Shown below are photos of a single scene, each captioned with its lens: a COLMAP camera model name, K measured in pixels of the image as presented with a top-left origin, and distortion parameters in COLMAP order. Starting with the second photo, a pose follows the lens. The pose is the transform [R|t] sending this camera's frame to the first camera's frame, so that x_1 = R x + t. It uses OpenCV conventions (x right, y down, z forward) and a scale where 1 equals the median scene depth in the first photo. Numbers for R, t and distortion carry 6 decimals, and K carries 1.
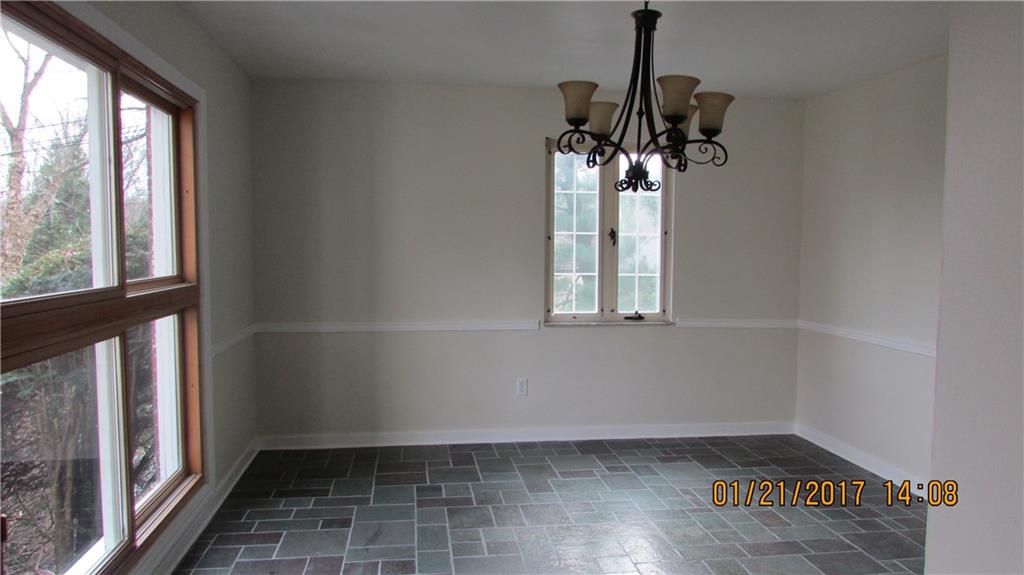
lens RADIAL K [[744.8, 0, 512.0], [0, 744.8, 287.5], [0, 0, 1]] dist [-0.008393, -0.000559]
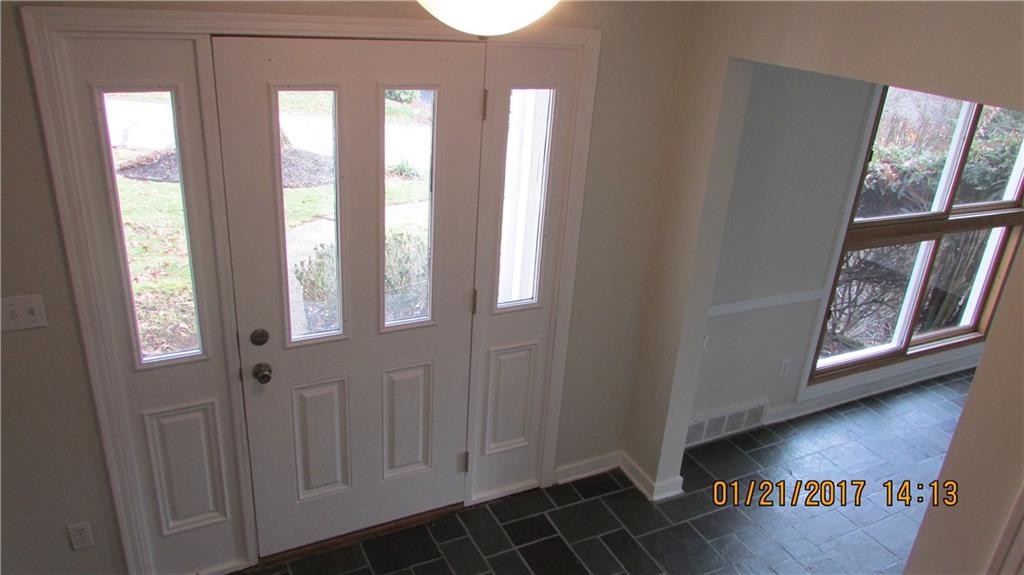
lens RADIAL K [[744.8, 0, 512.0], [0, 744.8, 287.5], [0, 0, 1]] dist [-0.008393, -0.000559]
pose [[0.323502, 0.393425, -0.860560, 0.592958], [-0.127102, 0.919290, 0.372494, -0.306904], [0.937652, -0.011124, 0.347397, -0.452101]]
